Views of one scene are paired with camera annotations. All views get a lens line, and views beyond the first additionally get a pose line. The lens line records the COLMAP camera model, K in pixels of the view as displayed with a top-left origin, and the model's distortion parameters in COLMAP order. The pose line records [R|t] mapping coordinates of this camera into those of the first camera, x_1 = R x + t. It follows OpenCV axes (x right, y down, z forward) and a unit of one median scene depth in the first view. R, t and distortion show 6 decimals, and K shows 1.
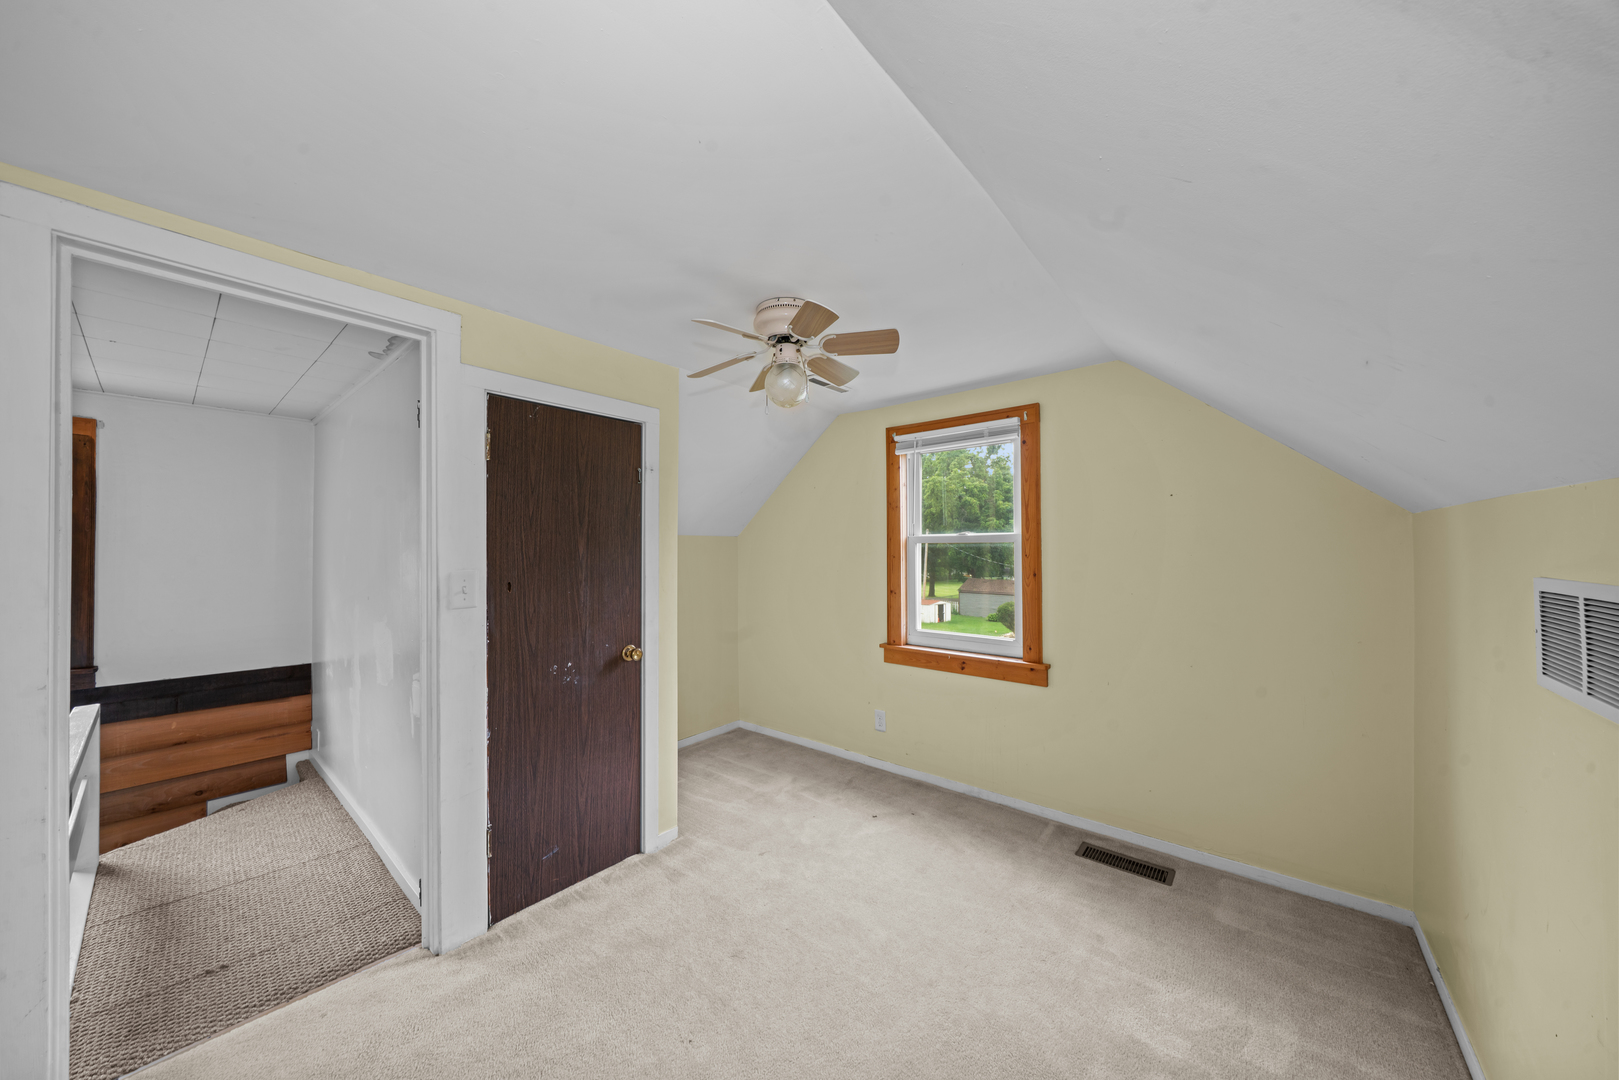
lens RADIAL K [[552.0, 0, 800.2], [0, 552.0, 540.9], [0, 0, 1]] dist [-0.005334, 0.000623]
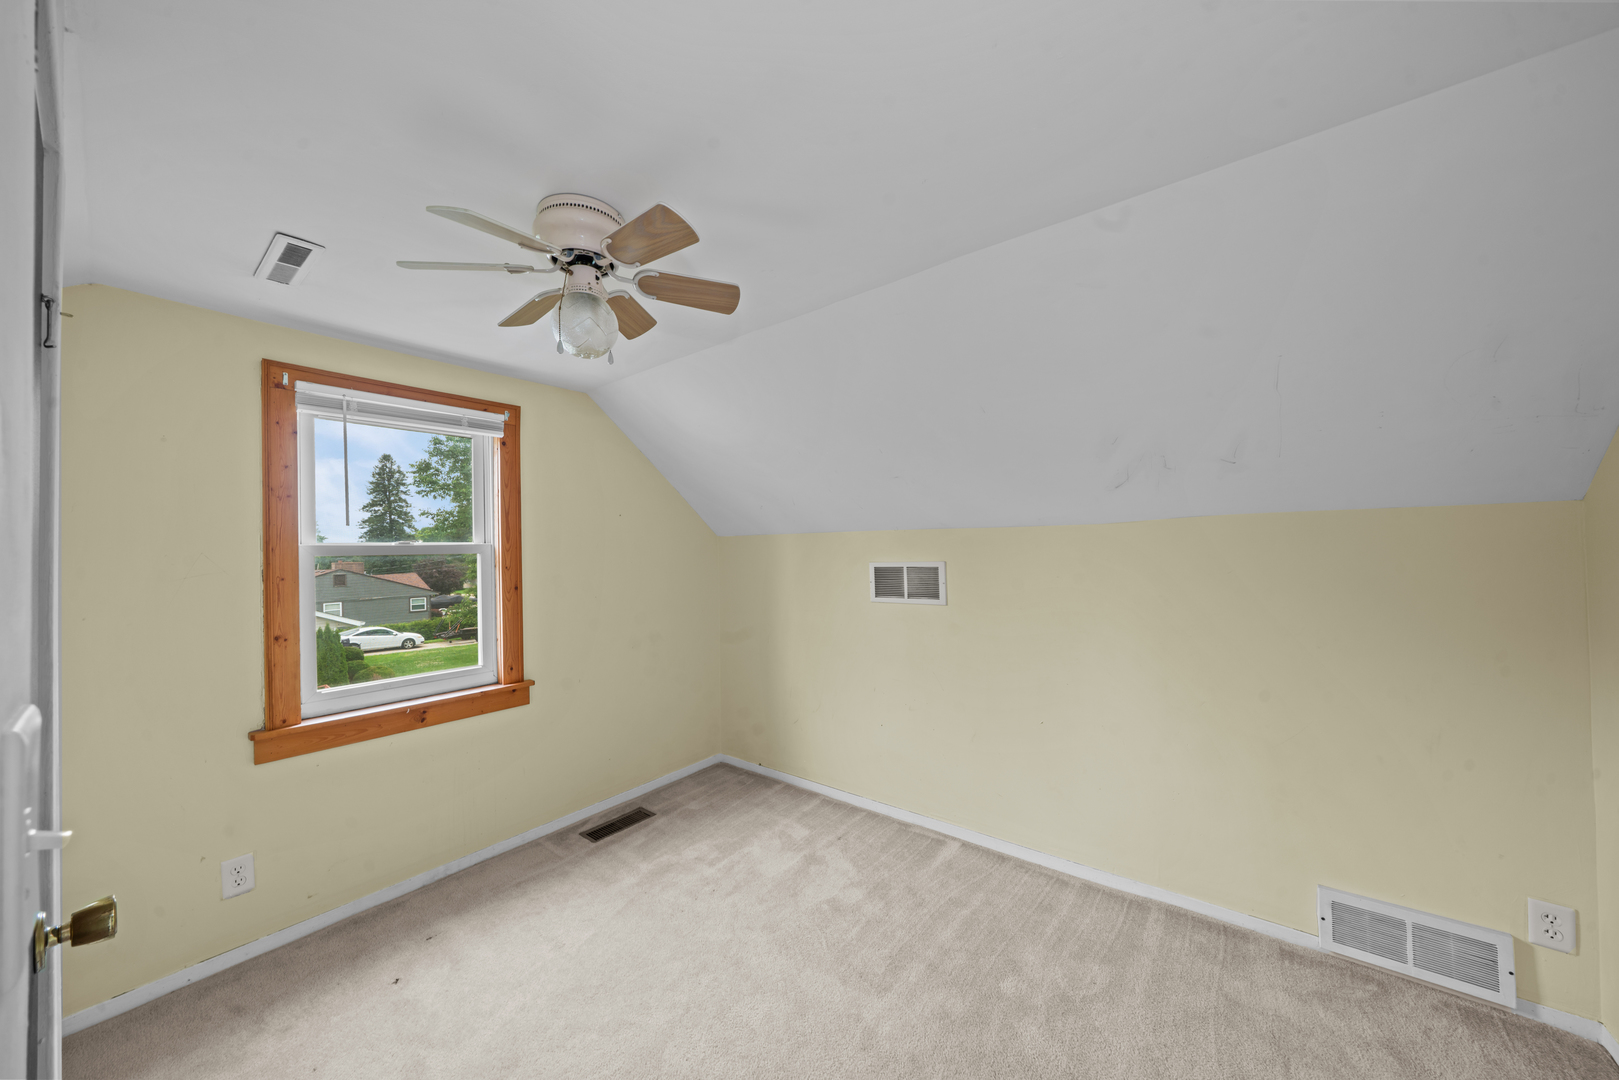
lens RADIAL K [[552.0, 0, 810.8], [0, 552.0, 542.6], [0, 0, 1]] dist [-0.005334, 0.000623]
pose [[-0.035780, 0.020399, 0.999151, -0.522248], [0.011706, 0.999732, -0.019992, 0.009226], [-0.999291, 0.010980, -0.036009, 0.529582]]
